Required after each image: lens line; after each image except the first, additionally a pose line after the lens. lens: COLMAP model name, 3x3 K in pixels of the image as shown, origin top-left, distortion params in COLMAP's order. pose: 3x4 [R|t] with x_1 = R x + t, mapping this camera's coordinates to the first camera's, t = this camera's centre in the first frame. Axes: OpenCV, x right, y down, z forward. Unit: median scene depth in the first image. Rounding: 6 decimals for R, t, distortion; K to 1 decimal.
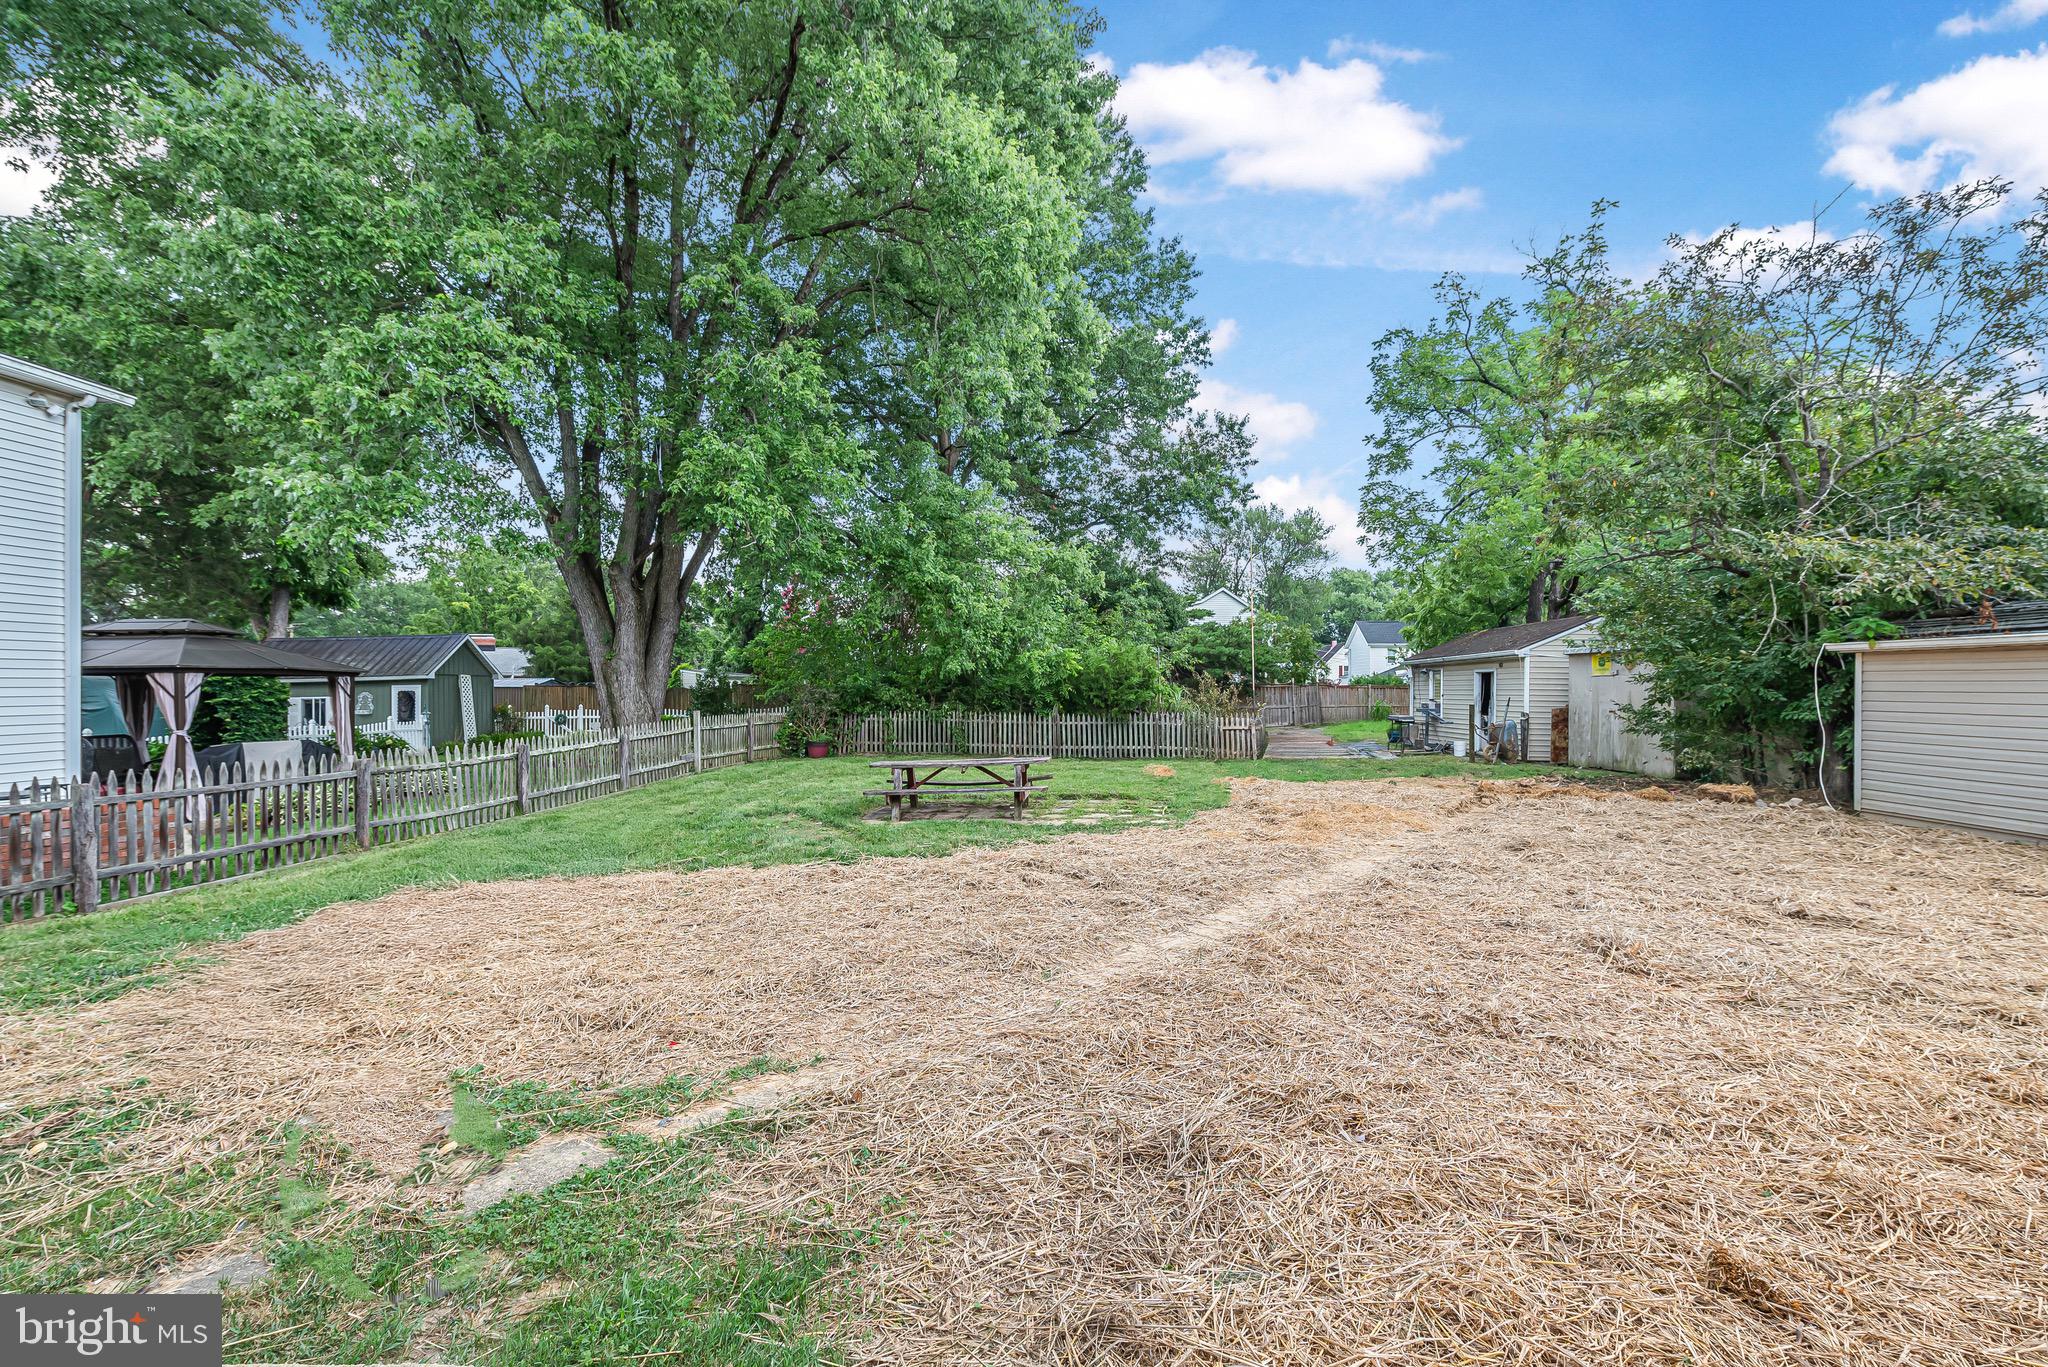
lens RADIAL K [[838.5, 0, 1029.9], [0, 838.5, 685.3], [0, 0, 1]] dist [0.003005, 0.000086]
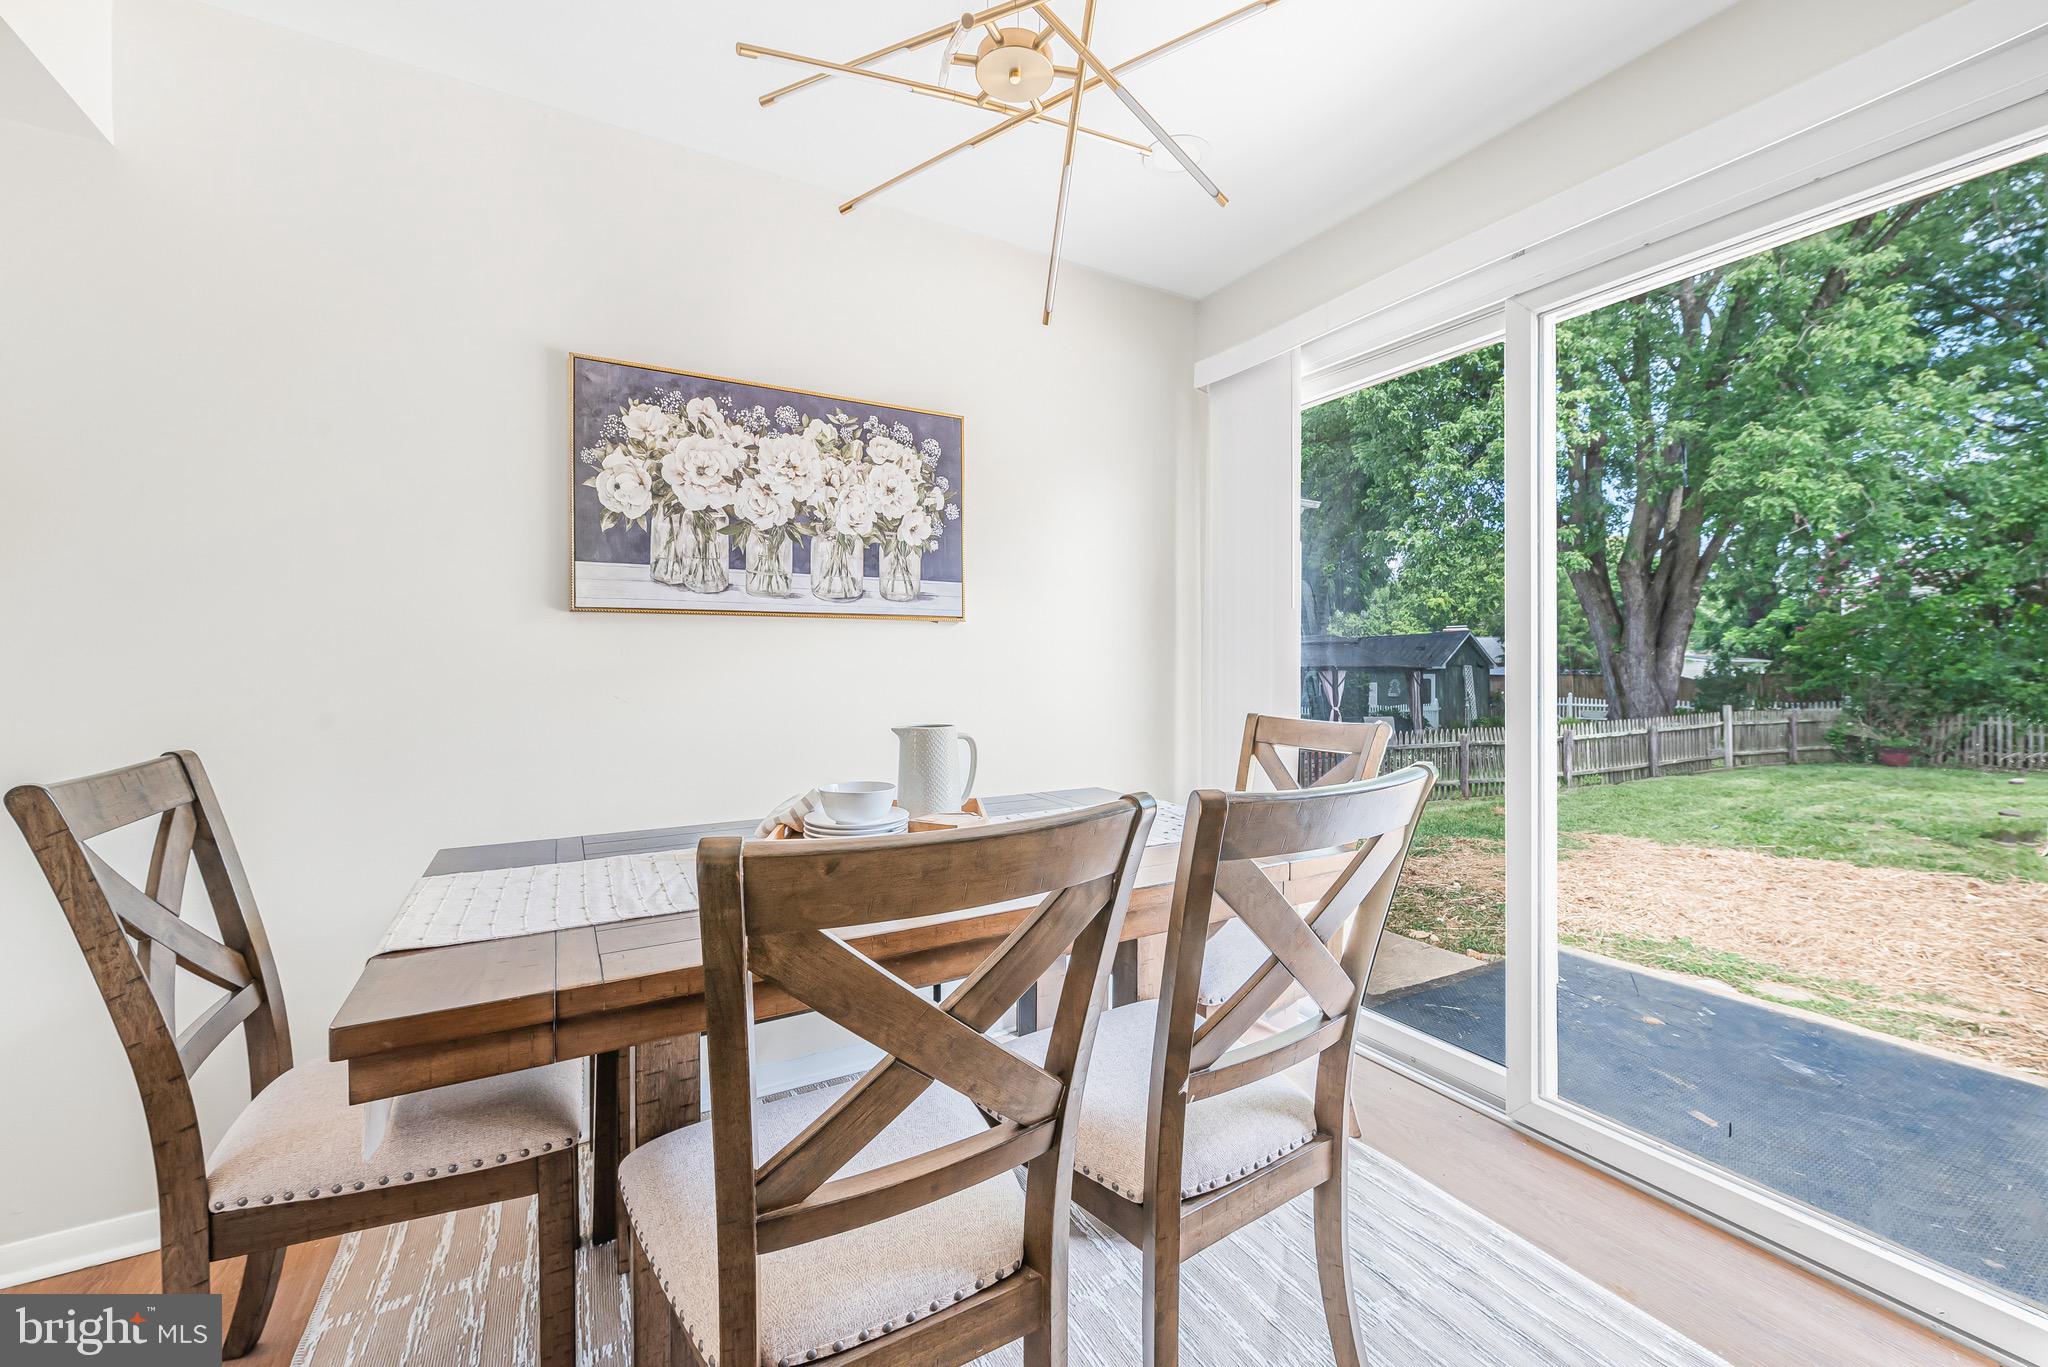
lens RADIAL K [[817.8, 0, 1041.1], [0, 817.8, 662.9], [0, 0, 1]] dist [-0.010528, 0.000589]
pose [[0.508796, -0.006000, -0.860866, 0.007815], [-0.001123, 0.999970, -0.007632, -0.008736], [0.860887, 0.004850, 0.508774, -0.133922]]
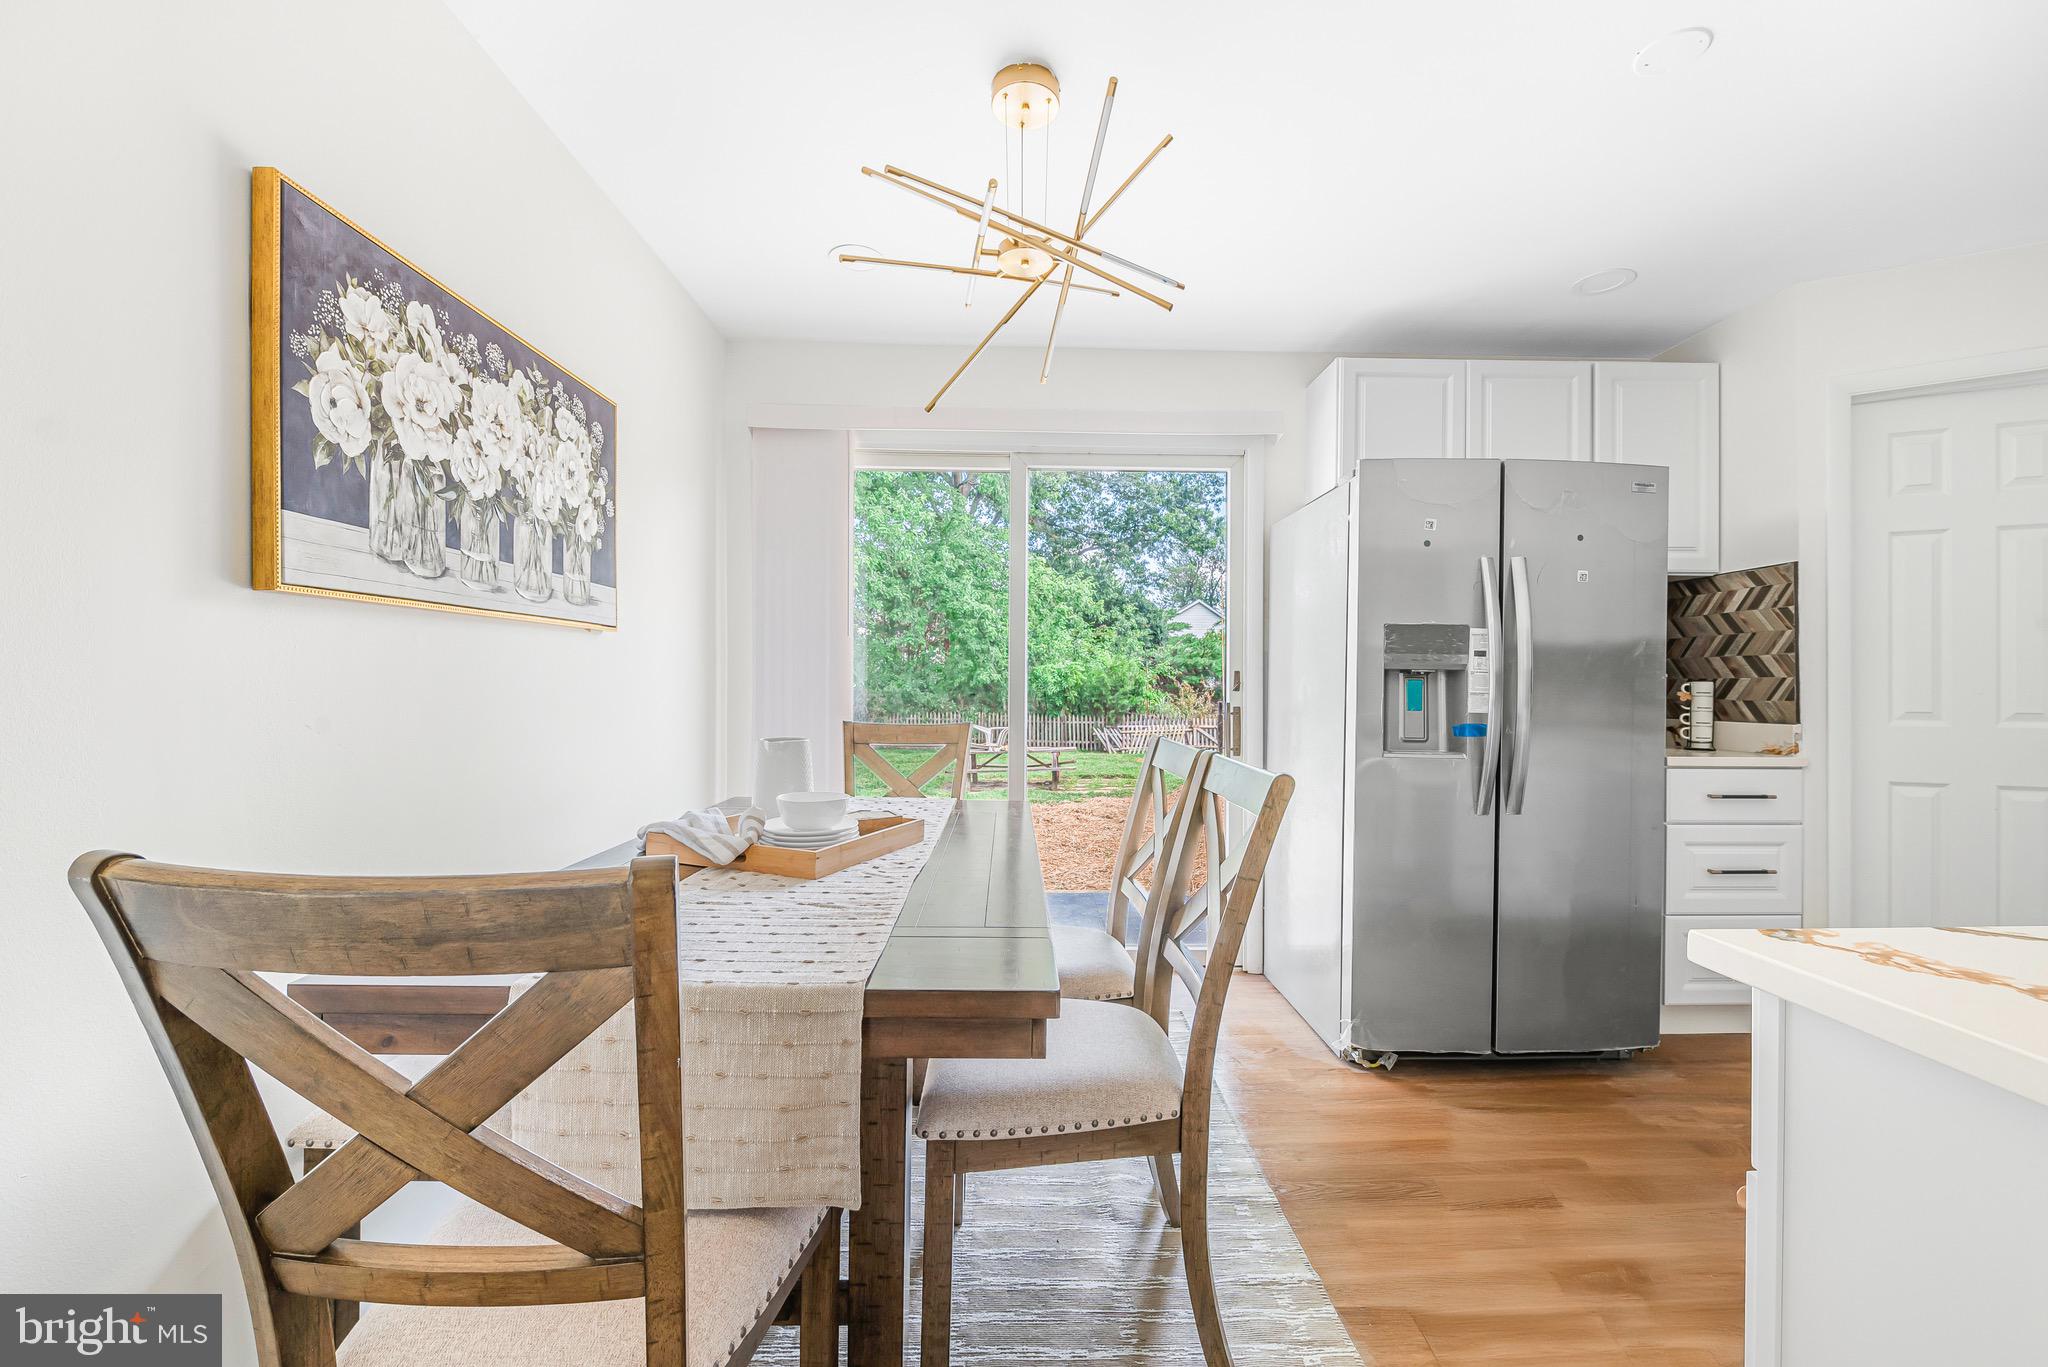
lens RADIAL K [[817.8, 0, 1031.4], [0, 817.8, 687.1], [0, 0, 1]] dist [-0.010528, 0.000589]
pose [[0.999688, 0.004312, 0.024609, -0.043434], [-0.004364, 0.999988, 0.002084, -0.008721], [-0.024600, -0.002191, 0.999695, -0.187231]]
